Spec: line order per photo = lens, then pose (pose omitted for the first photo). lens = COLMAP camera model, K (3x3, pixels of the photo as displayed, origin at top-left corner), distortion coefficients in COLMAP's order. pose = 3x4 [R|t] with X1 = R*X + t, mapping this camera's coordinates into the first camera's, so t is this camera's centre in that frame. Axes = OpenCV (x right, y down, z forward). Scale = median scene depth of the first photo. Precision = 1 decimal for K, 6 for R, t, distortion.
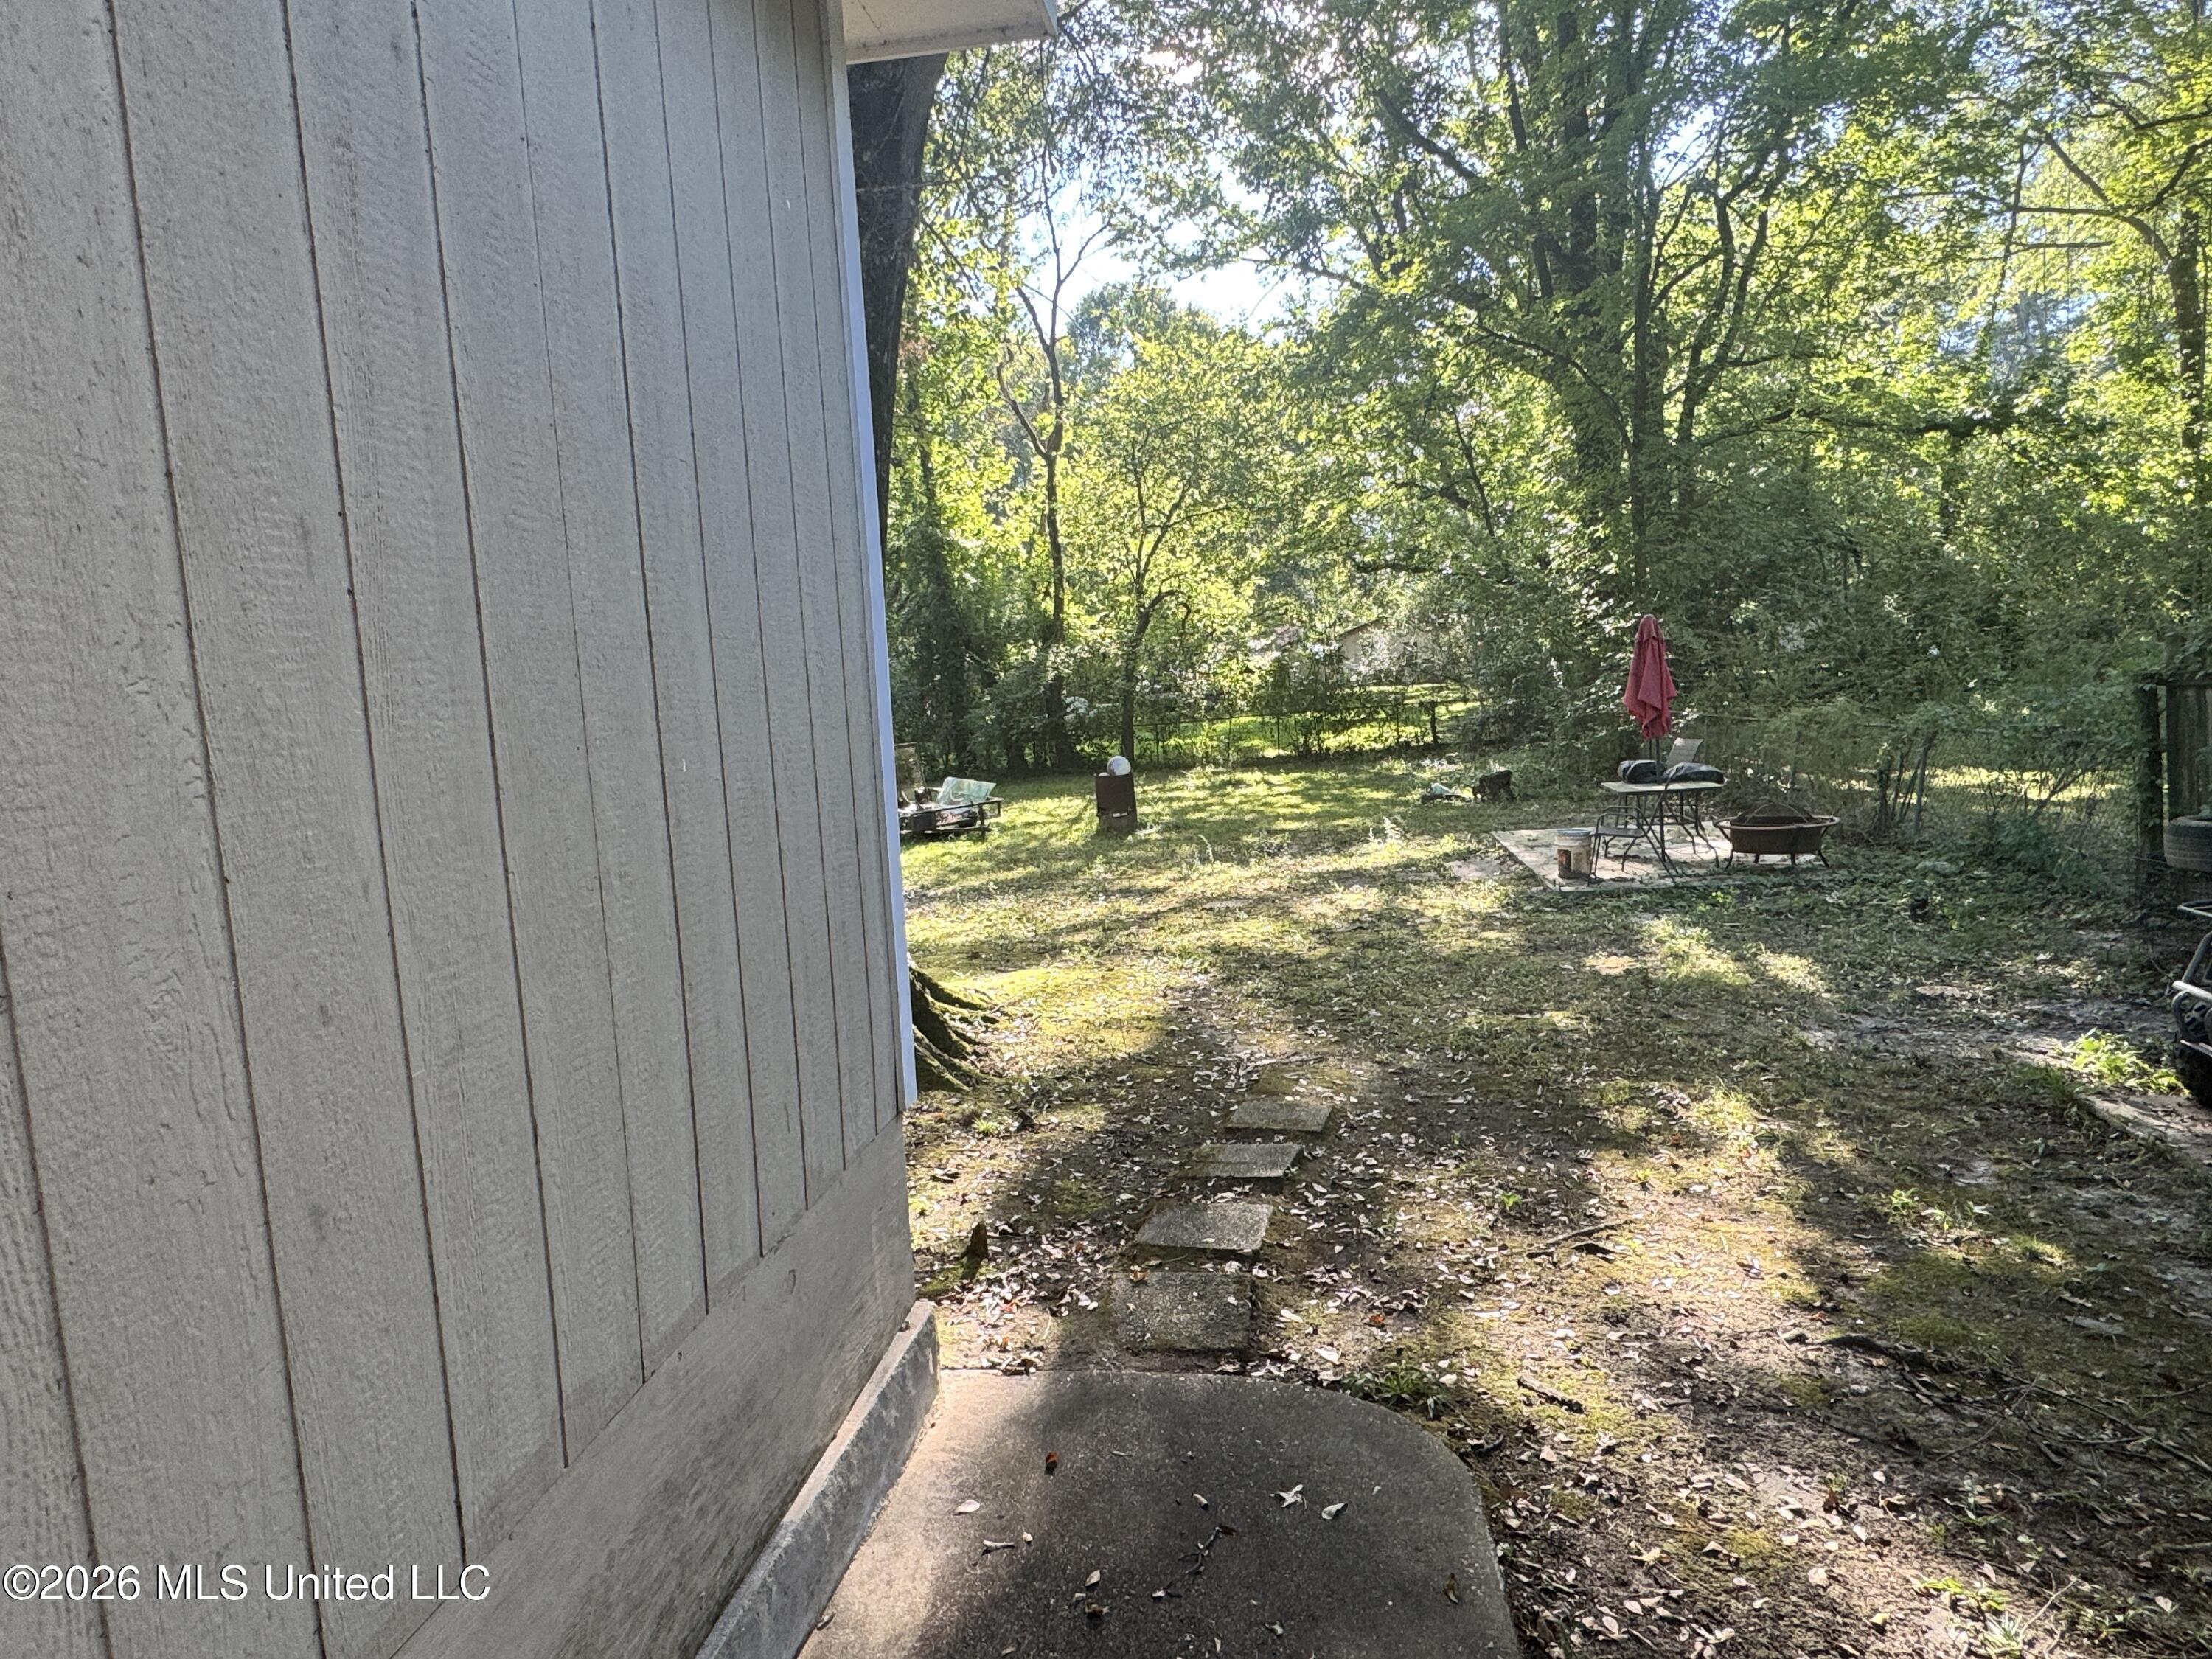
lens RADIAL K [[1294.4, 0, 1104.3], [0, 1294.4, 828.7], [0, 0, 1]] dist [0.001551, 0.000251]
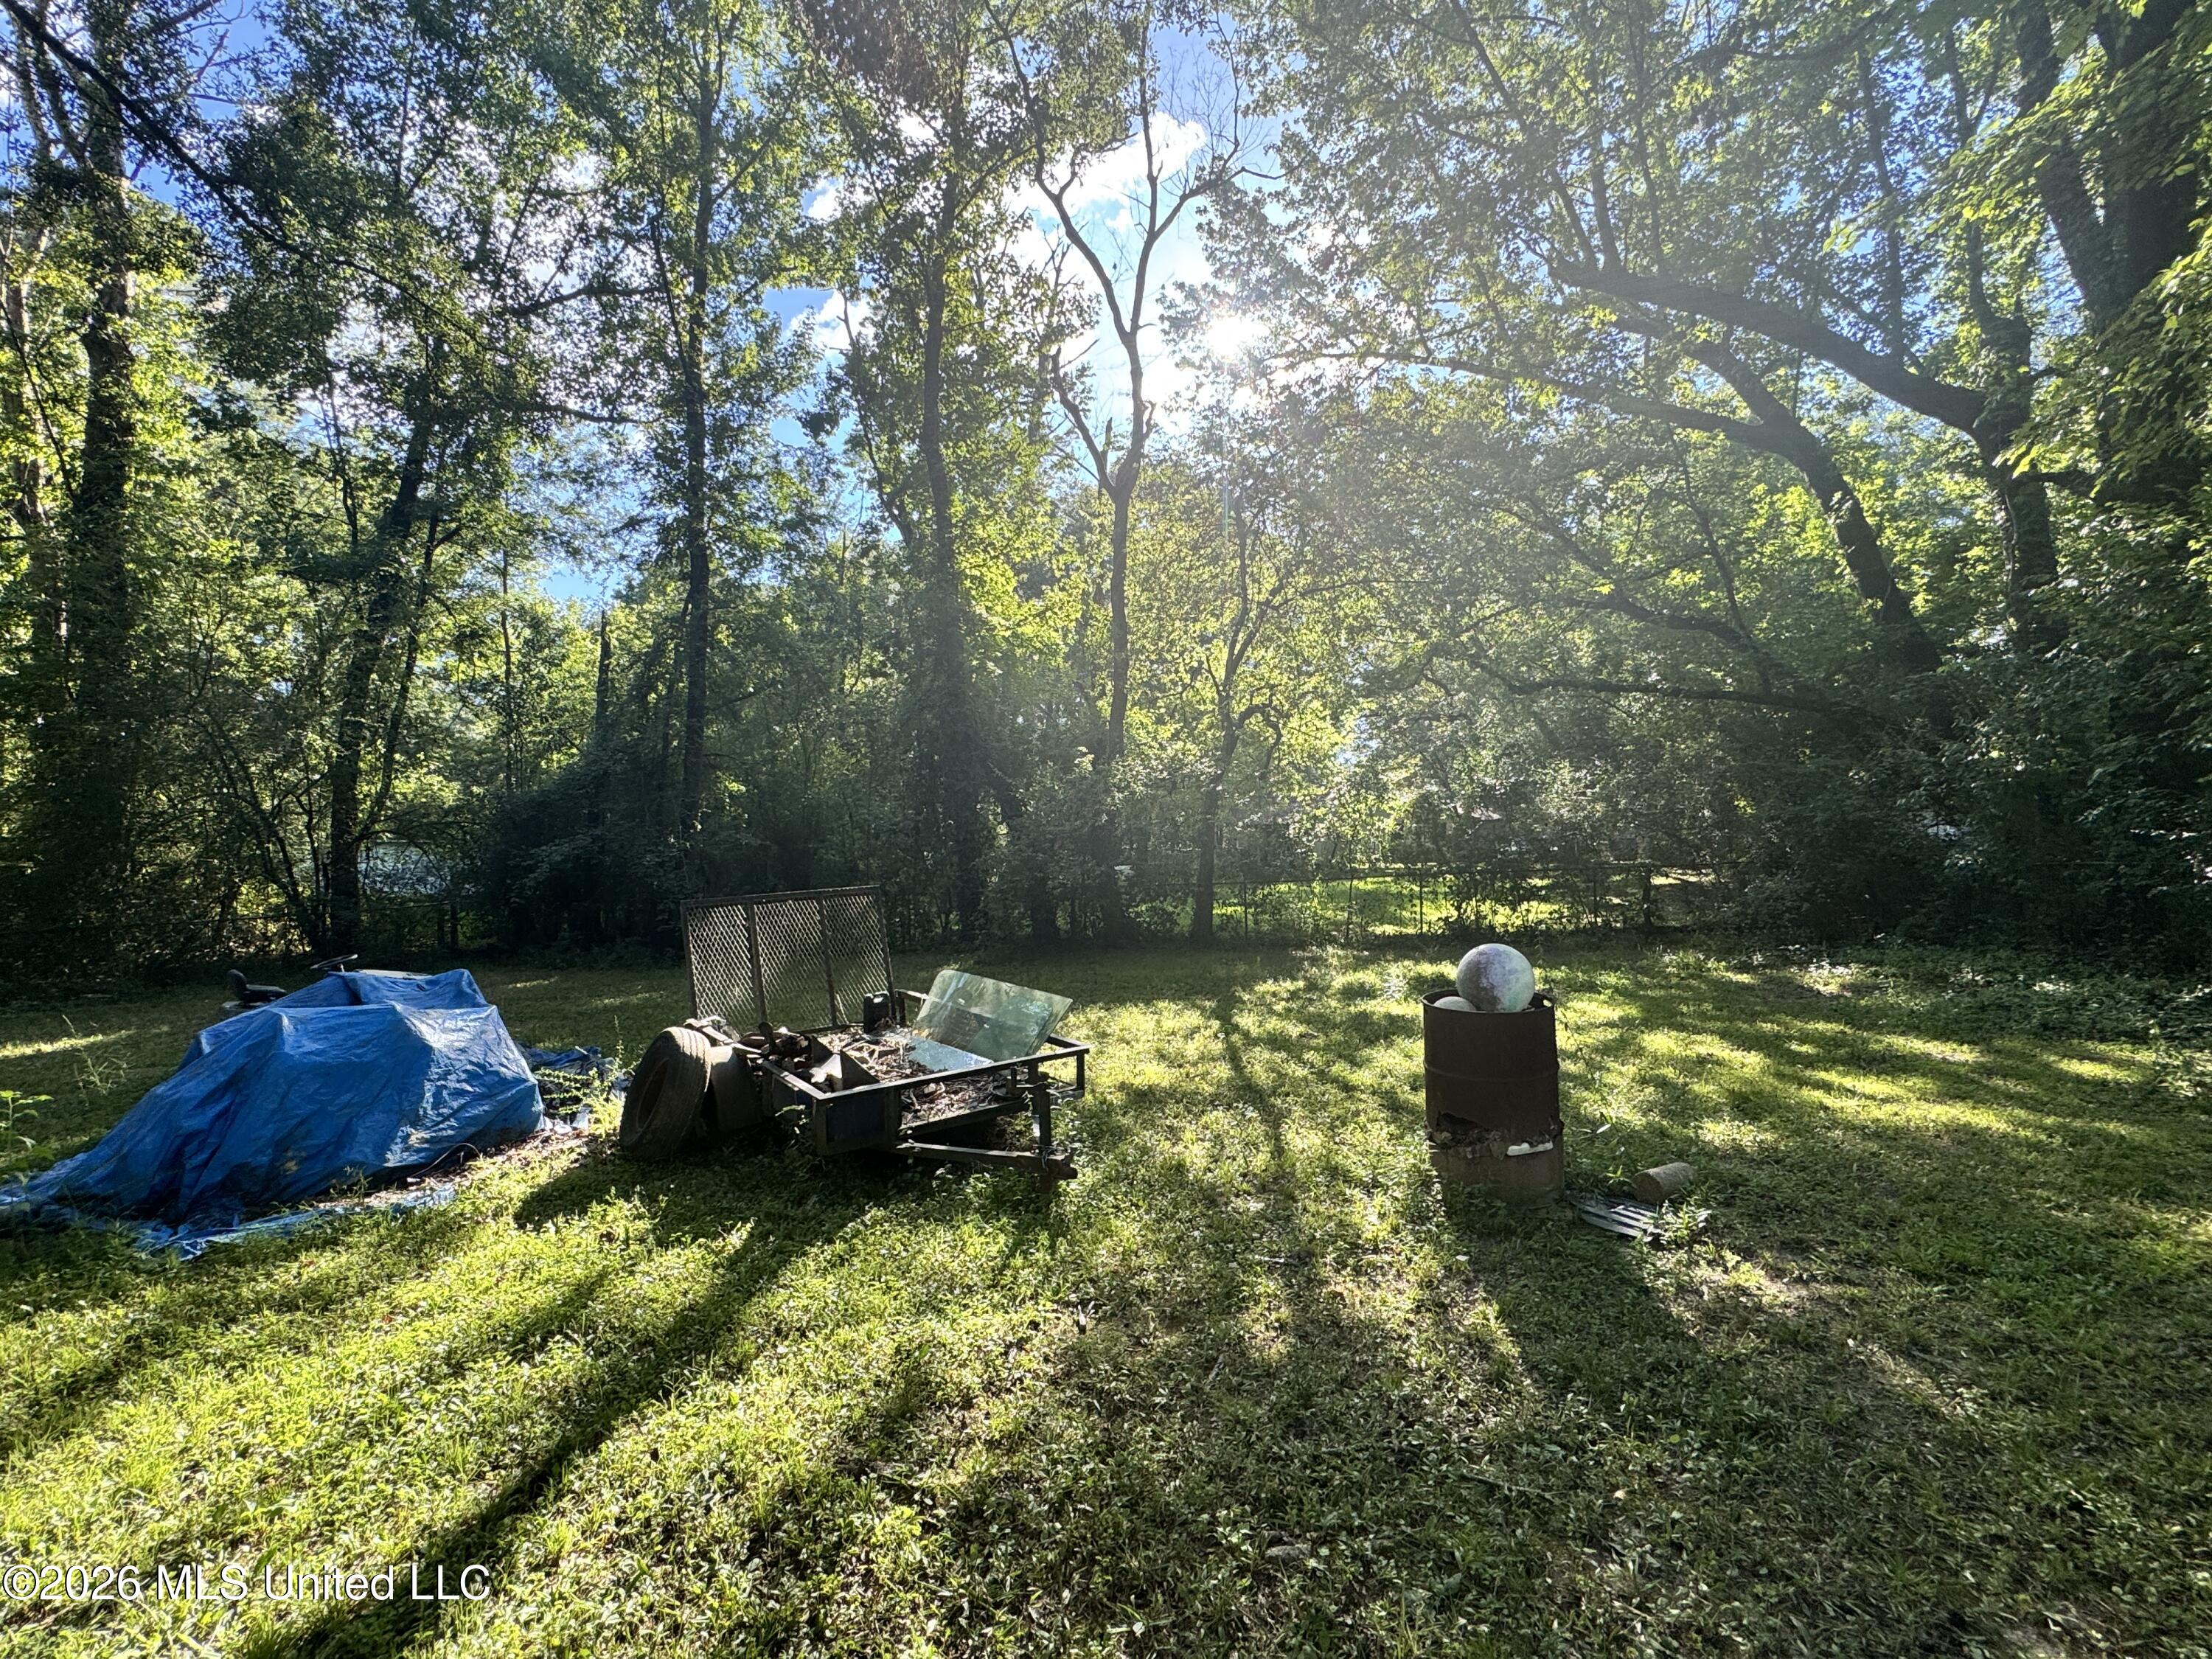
lens RADIAL K [[1030.6, 0, 1109.9], [0, 1030.6, 835.0], [0, 0, 1]] dist [-0.000179, -0.000015]
pose [[0.998627, 0.040367, 0.033371, -0.055572], [-0.035236, 0.989219, -0.142143, -0.023787], [-0.038749, 0.140772, 0.989283, 0.449675]]
